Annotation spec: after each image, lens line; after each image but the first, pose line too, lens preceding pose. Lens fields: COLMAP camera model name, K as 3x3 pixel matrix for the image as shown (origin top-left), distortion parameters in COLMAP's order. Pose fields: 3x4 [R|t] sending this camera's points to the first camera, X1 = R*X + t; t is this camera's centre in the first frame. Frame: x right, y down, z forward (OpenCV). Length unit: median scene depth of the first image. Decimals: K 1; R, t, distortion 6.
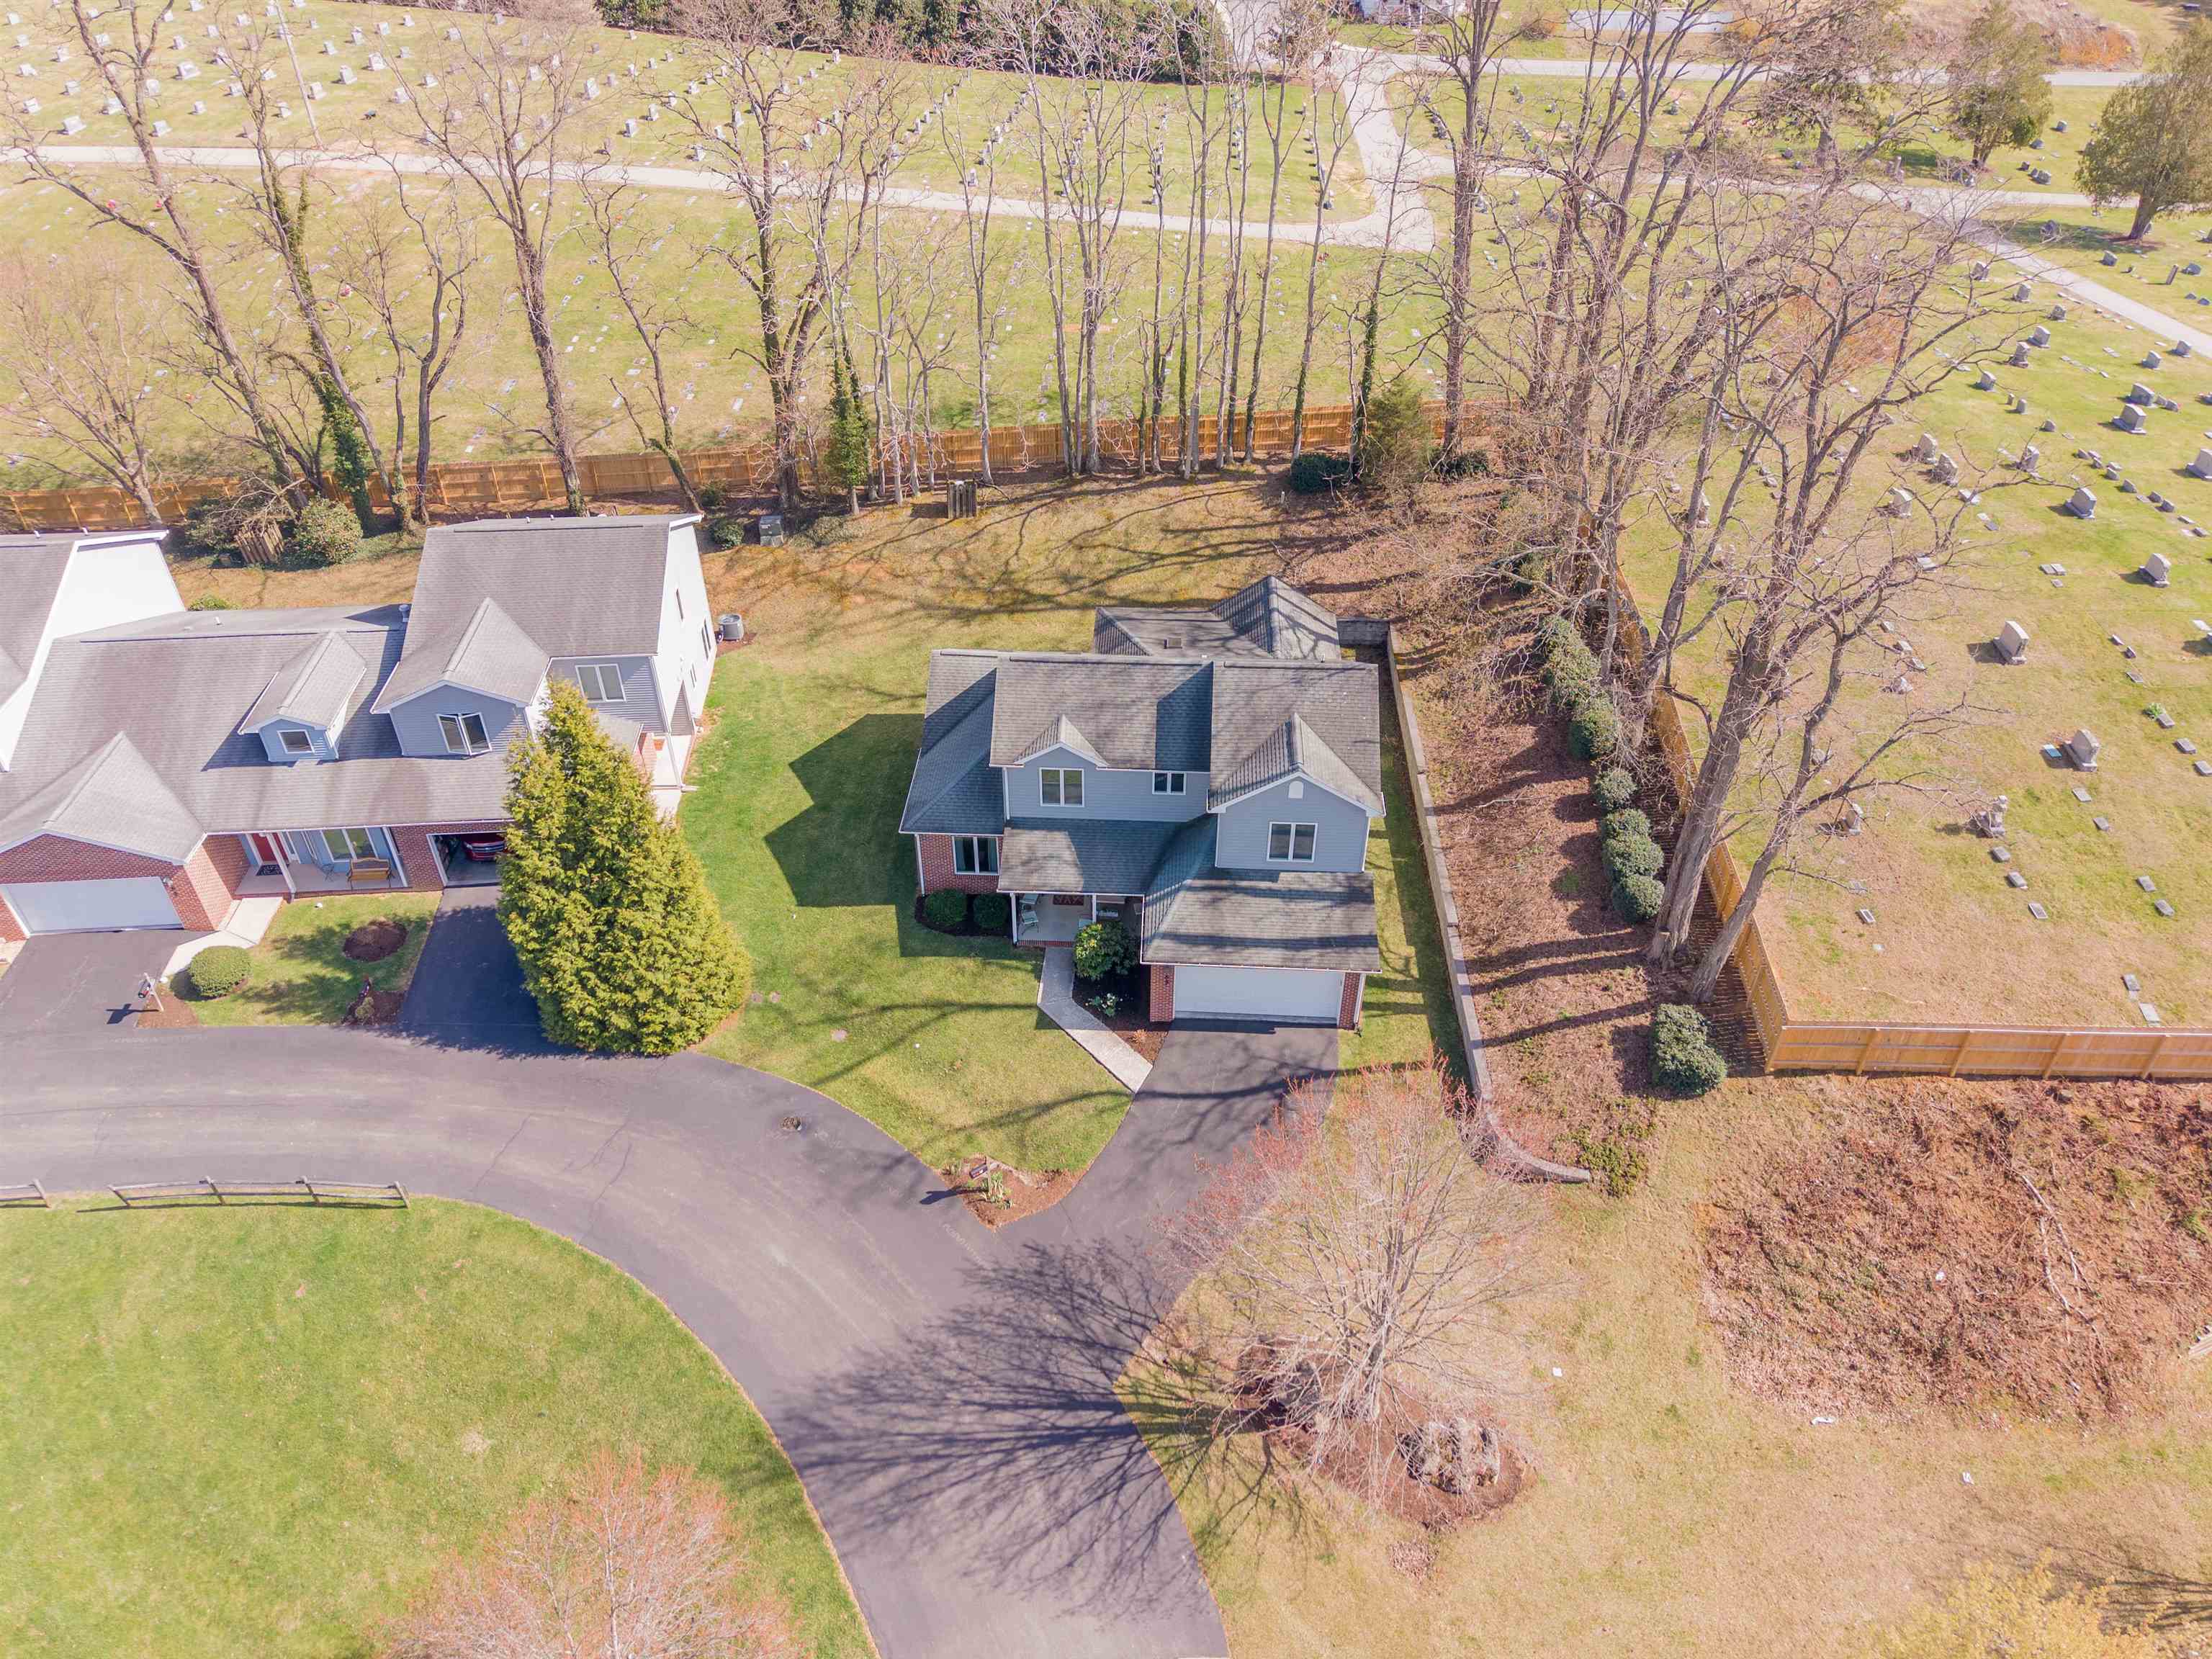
lens RADIAL K [[1468.8, 0, 1106.0], [0, 1468.8, 829.5], [0, 0, 1]] dist [0.083708, -0.127827]
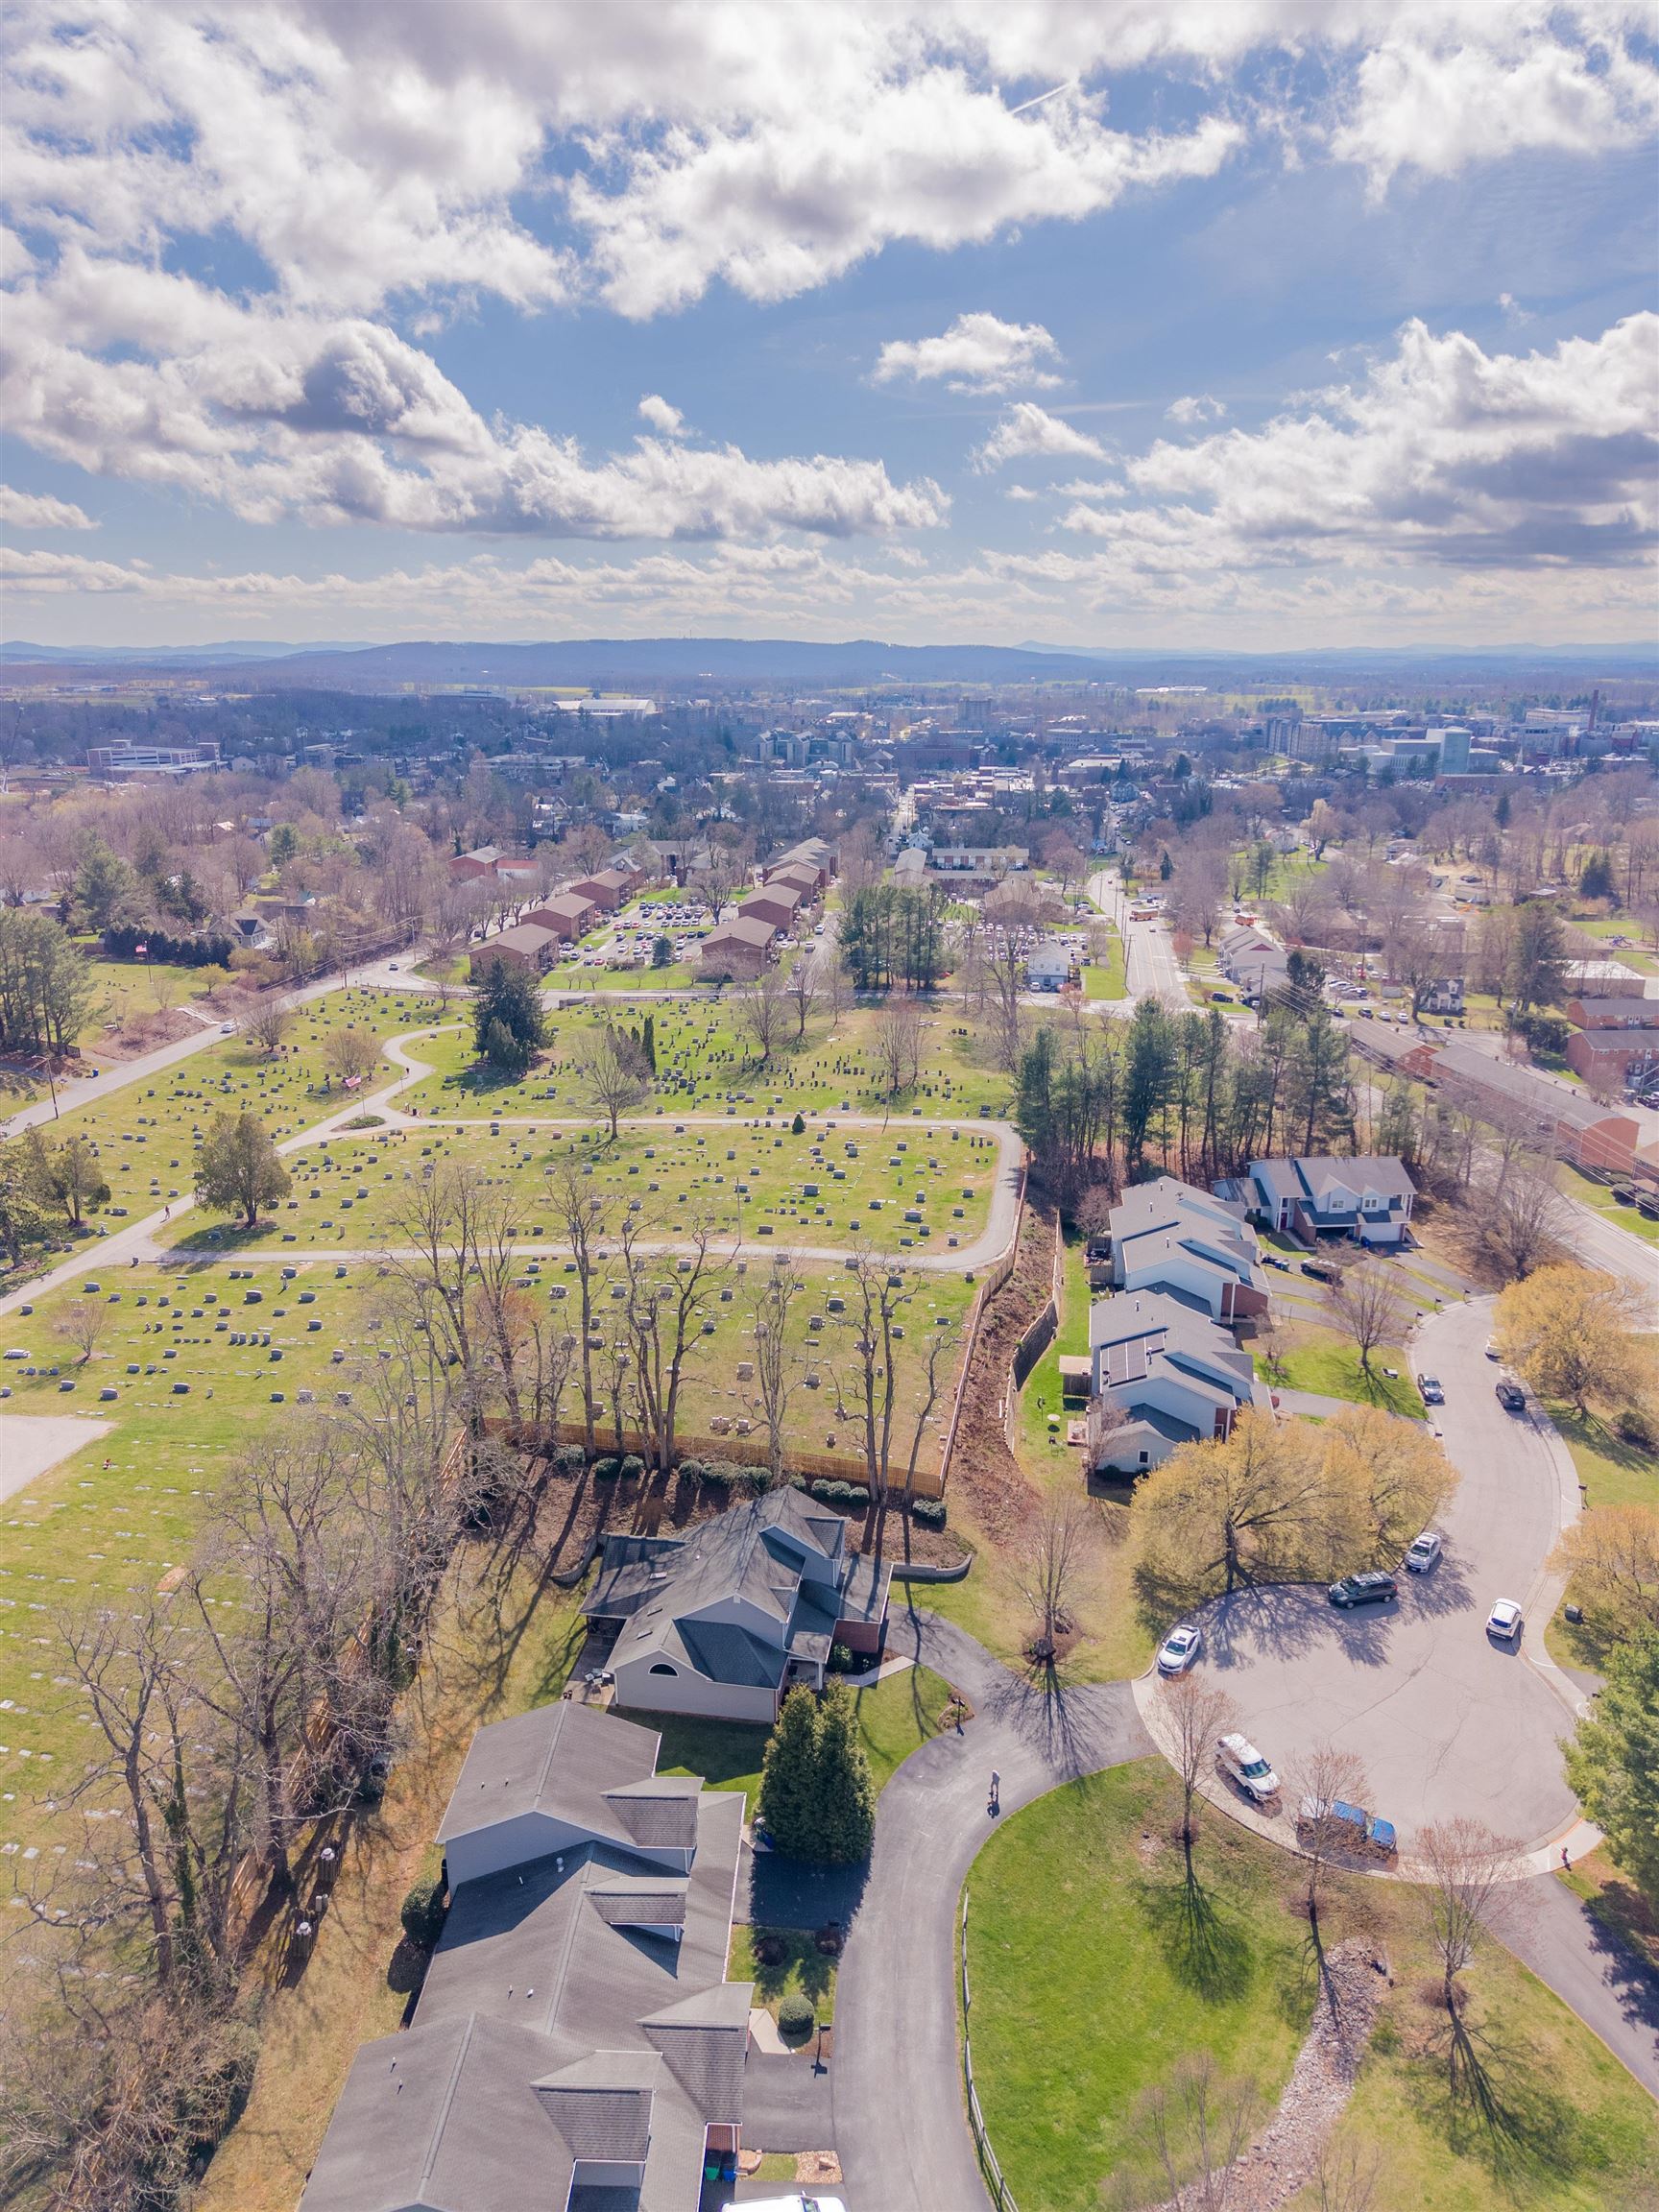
lens RADIAL K [[1480.9, 0, 831.0], [0, 1480.9, 1107.8], [0, 0, 1]] dist [0.024691, -0.022439]
pose [[0.101680, -0.293751, 0.950459, -1.793265], [0.608275, 0.774363, 0.174253, -0.904086], [-0.787186, 0.560422, 0.257419, 0.002009]]
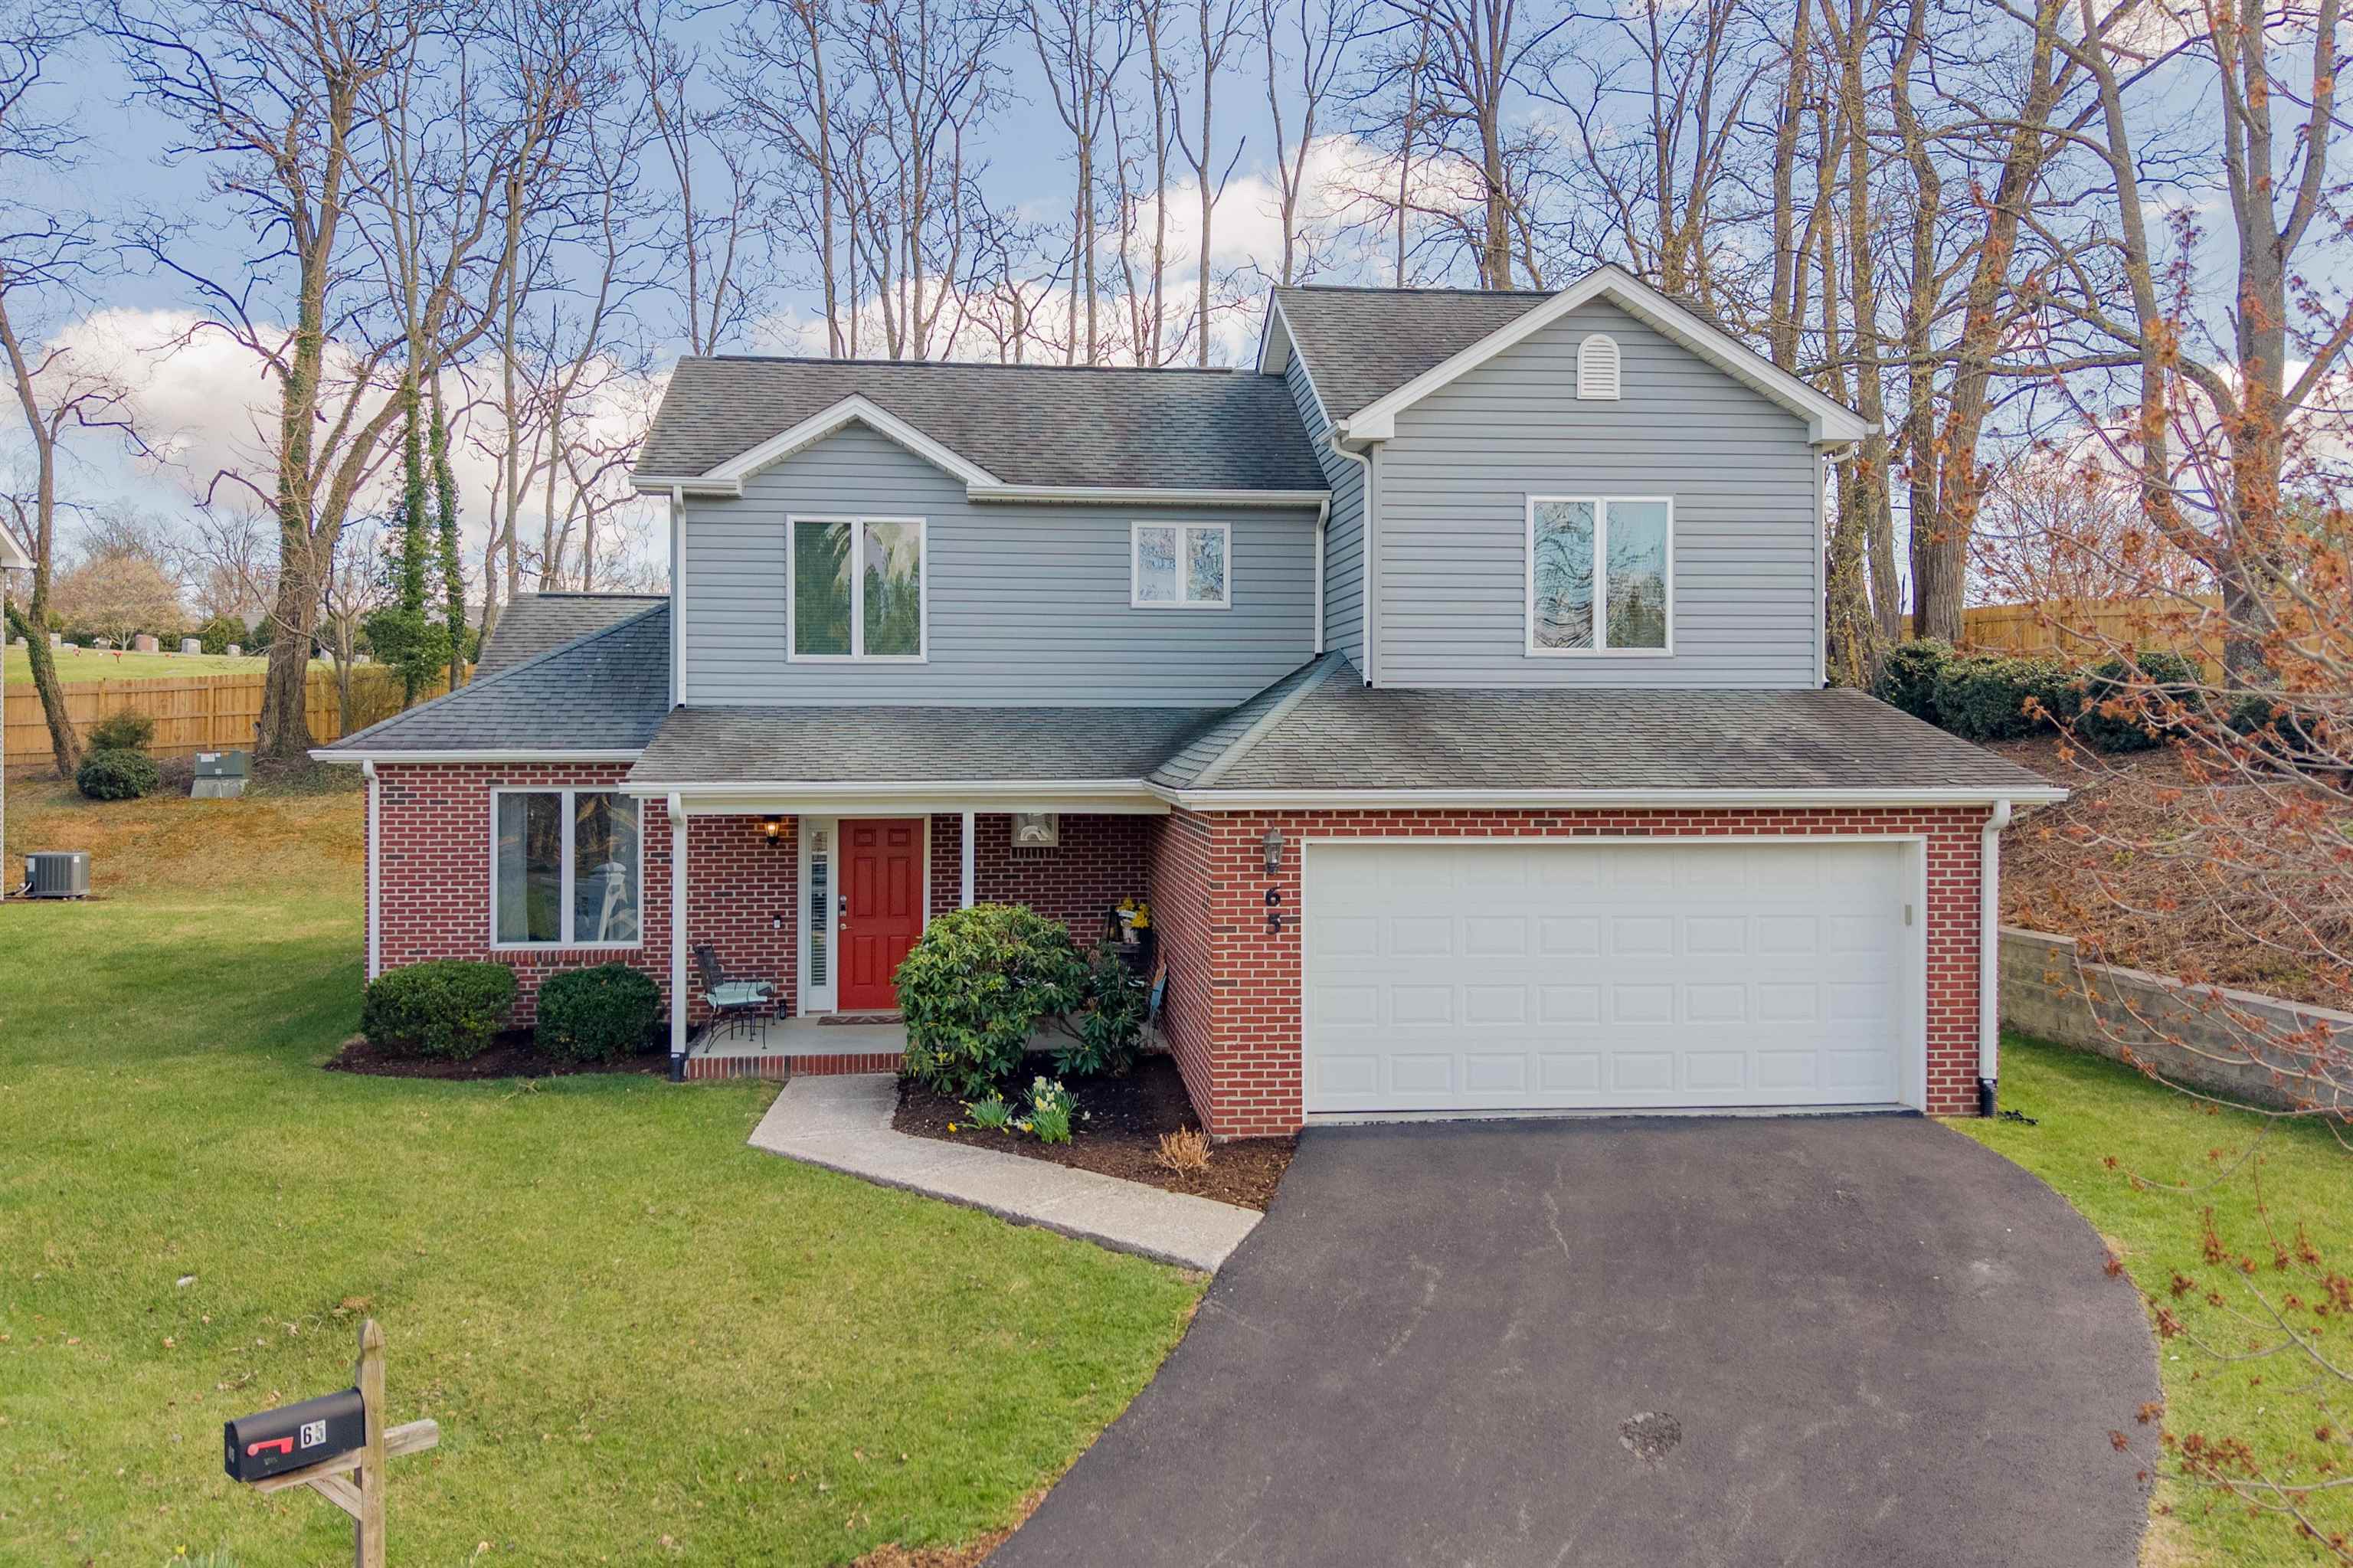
lens RADIAL K [[1823.4, 0, 1176.5], [0, 1823.4, 784.0], [0, 0, 1]] dist [0.018710, -0.007536]
pose [[0.987144, -0.006123, 0.159717, -0.023826], [0.099228, 0.806856, -0.582354, 0.247675], [-0.125303, 0.590716, 0.797091, 0.681105]]
